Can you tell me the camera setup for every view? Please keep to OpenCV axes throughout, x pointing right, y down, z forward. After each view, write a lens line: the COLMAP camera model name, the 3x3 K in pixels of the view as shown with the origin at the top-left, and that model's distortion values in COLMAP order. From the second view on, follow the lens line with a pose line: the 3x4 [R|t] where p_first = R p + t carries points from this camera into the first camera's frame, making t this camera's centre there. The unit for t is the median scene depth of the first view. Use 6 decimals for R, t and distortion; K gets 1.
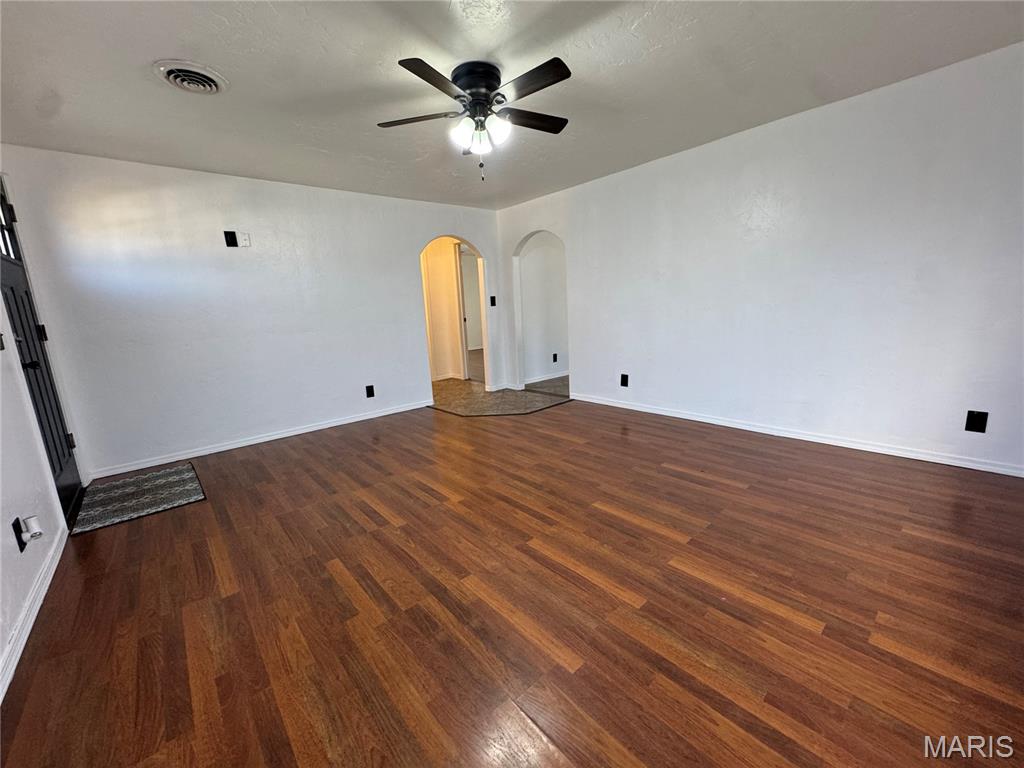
lens RADIAL K [[408.2, 0, 511.6], [0, 408.2, 384.5], [0, 0, 1]] dist [-0.002828, 0.000091]
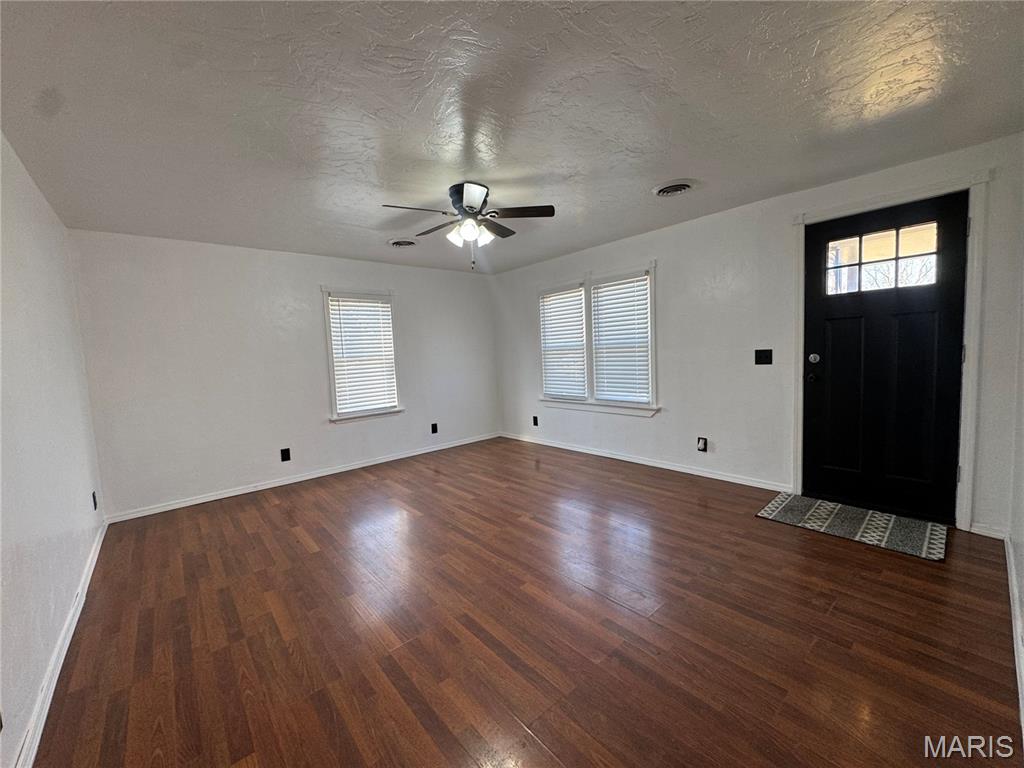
lens RADIAL K [[408.2, 0, 511.6], [0, 408.2, 384.5], [0, 0, 1]] dist [-0.002828, 0.000091]
pose [[-0.995056, 0.098123, 0.015375, -0.154210], [0.098584, 0.956958, 0.272970, -0.445763], [0.012071, 0.273136, -0.961900, 2.052133]]
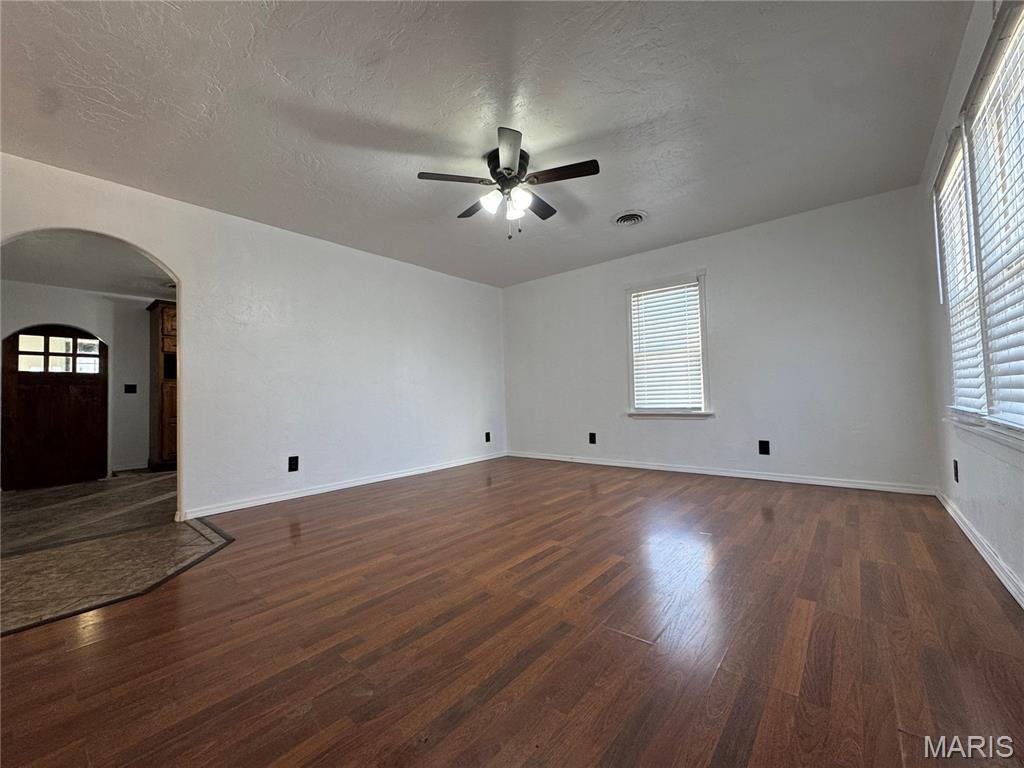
lens RADIAL K [[408.2, 0, 511.6], [0, 408.2, 384.5], [0, 0, 1]] dist [-0.002828, 0.000091]
pose [[-0.147196, 0.086308, 0.985335, -1.046281], [0.224855, 0.973023, -0.051639, -0.040730], [-0.963210, 0.213957, -0.162631, 1.146524]]
